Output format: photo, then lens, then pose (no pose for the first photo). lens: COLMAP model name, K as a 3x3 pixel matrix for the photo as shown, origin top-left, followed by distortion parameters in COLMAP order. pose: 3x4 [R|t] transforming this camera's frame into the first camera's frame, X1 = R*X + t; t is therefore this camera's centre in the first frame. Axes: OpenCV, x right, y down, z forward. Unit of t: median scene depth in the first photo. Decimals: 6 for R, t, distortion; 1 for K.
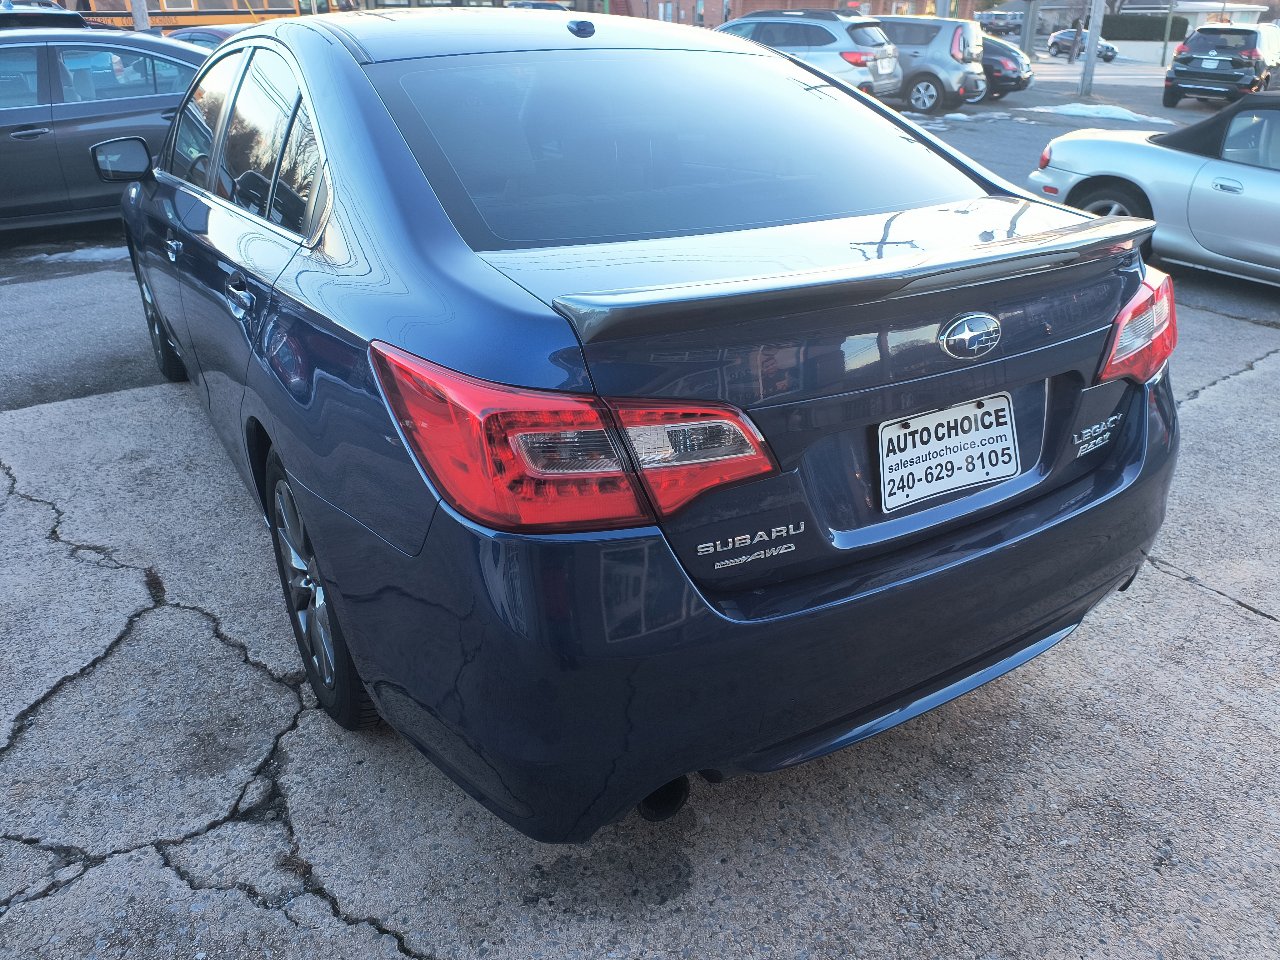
lens RADIAL K [[939.2, 0, 646.6], [0, 939.2, 469.4], [0, 0, 1]] dist [0.027206, -0.058563]
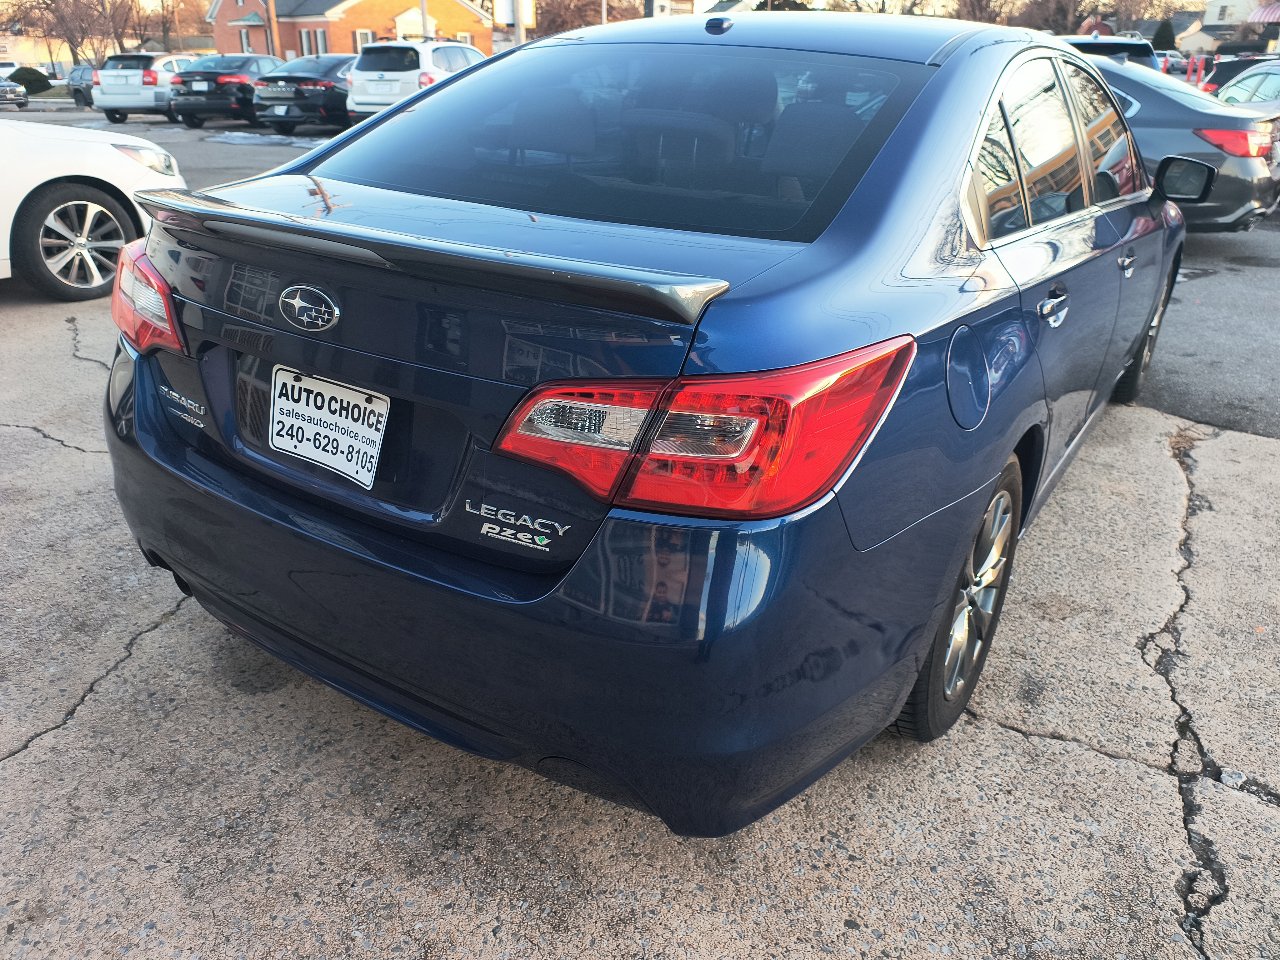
lens RADIAL K [[939.2, 0, 647.3], [0, 939.2, 466.4], [0, 0, 1]] dist [0.027206, -0.058563]
pose [[0.413211, 0.367859, -0.833028, 1.116970], [-0.398821, 0.895484, 0.197610, -0.267050], [0.818657, 0.250574, 0.516734, 0.662573]]
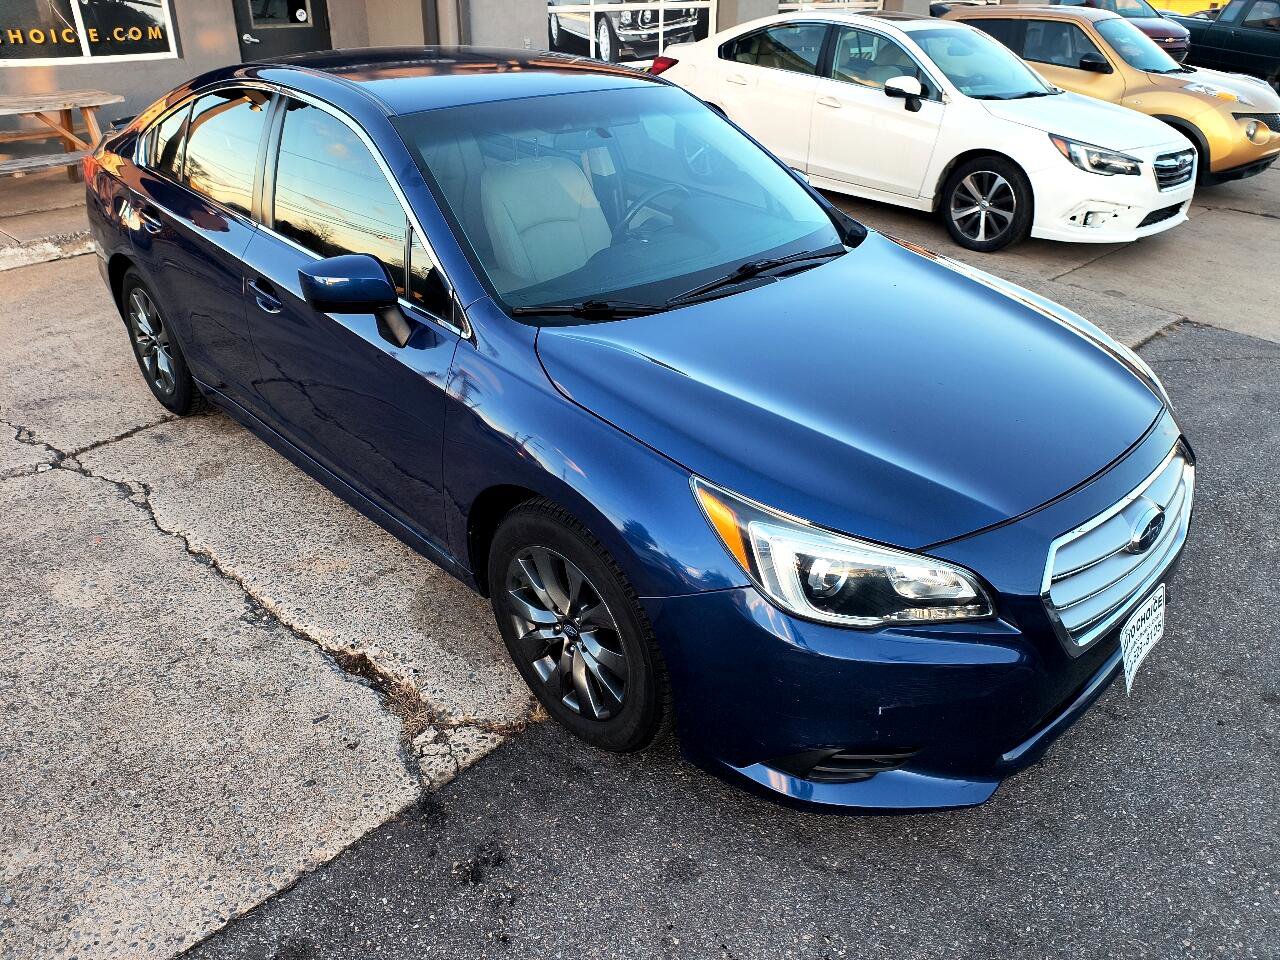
lens RADIAL K [[939.2, 0, 646.4], [0, 939.2, 468.9], [0, 0, 1]] dist [0.027206, -0.058563]
pose [[-0.977493, 0.078329, -0.195886, -0.256926], [-0.108924, 0.607801, 0.786584, -1.740401], [0.180672, 0.790217, -0.585589, 3.312407]]
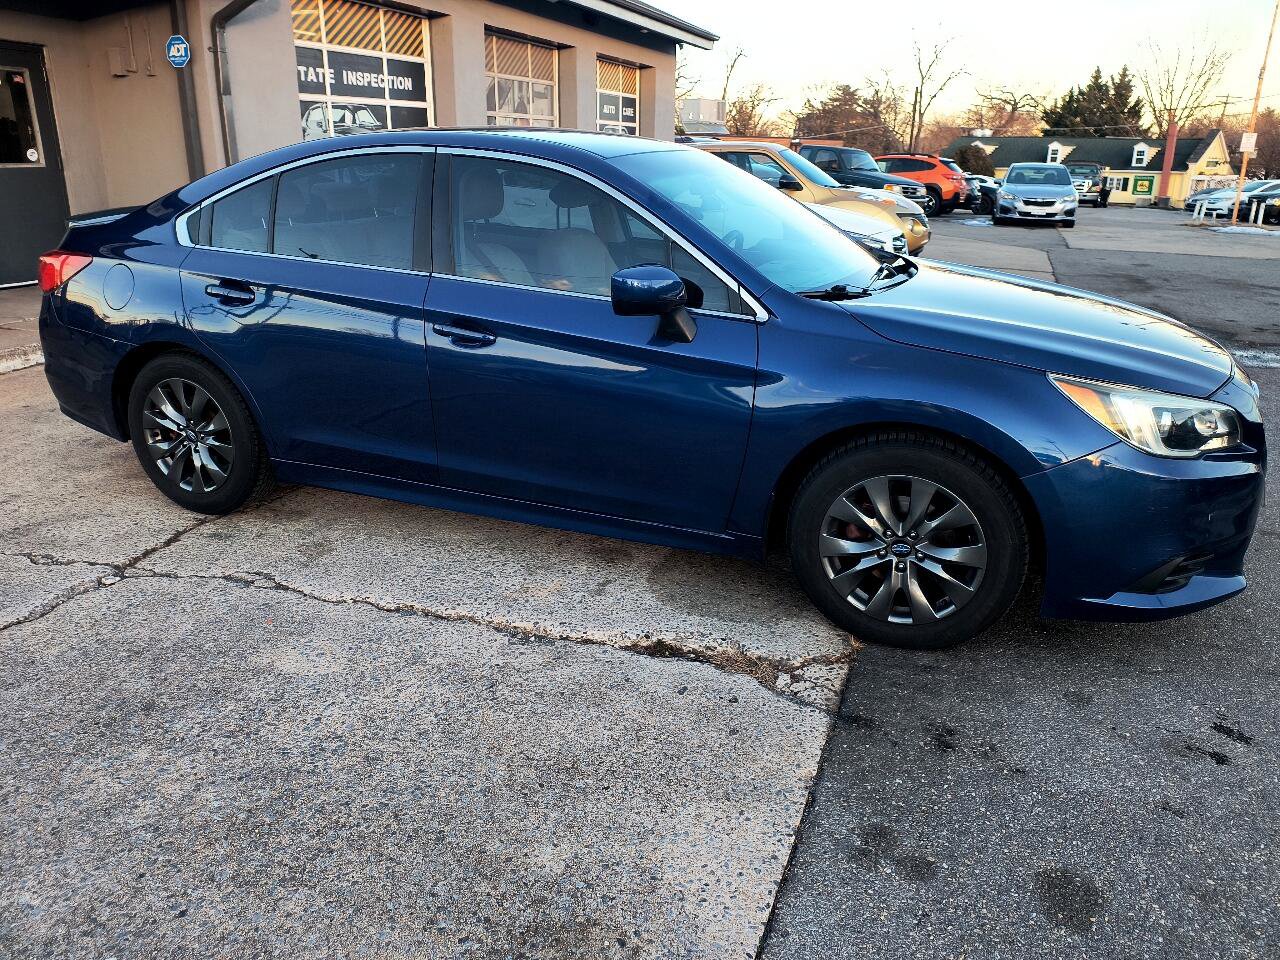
lens RADIAL K [[939.2, 0, 639.2], [0, 939.2, 457.3], [0, 0, 1]] dist [0.027206, -0.058563]
pose [[-0.811185, 0.167168, -0.560387, 0.766628], [-0.259787, 0.755509, 0.601428, -1.494131], [0.523917, 0.633451, -0.569430, 3.264335]]
